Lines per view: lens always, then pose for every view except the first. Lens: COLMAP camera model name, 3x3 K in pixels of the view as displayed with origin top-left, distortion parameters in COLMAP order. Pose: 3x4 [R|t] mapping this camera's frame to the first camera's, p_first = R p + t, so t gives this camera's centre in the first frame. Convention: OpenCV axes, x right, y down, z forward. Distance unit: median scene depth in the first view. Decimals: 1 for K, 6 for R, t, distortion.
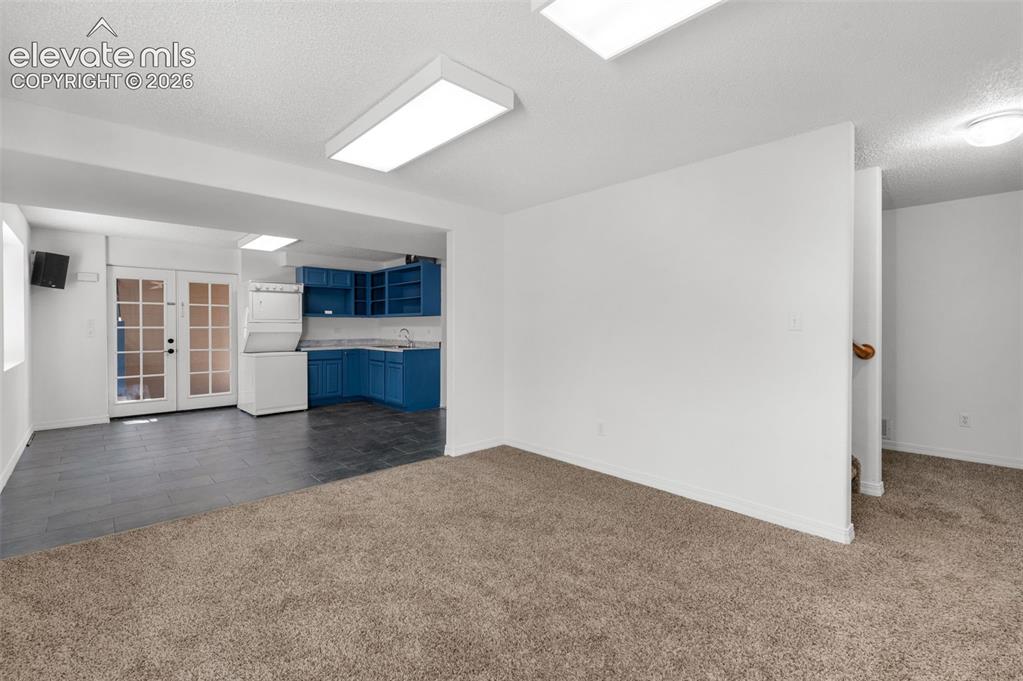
lens RADIAL K [[450.8, 0, 512.2], [0, 450.8, 333.6], [0, 0, 1]] dist [0.006350, -0.003778]
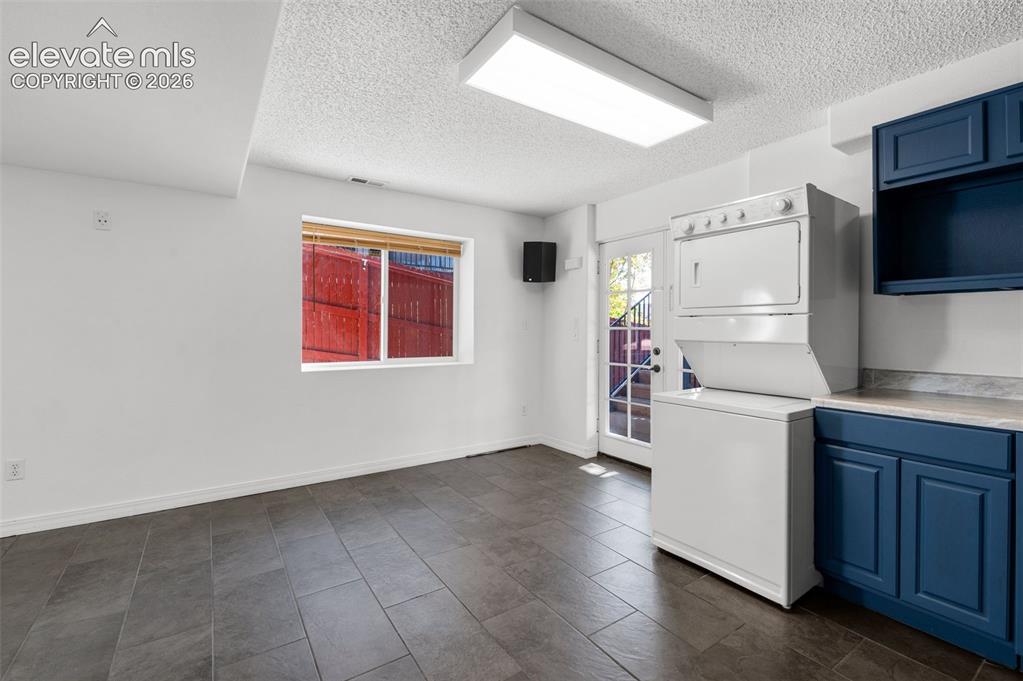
lens RADIAL K [[450.8, 0, 512.9], [0, 450.8, 332.2], [0, 0, 1]] dist [0.006350, -0.003778]
pose [[-0.152827, 0.005150, -0.988240, -0.146399], [-0.016949, 0.999826, 0.007832, -0.010869], [0.988108, 0.017947, -0.152713, 0.946747]]
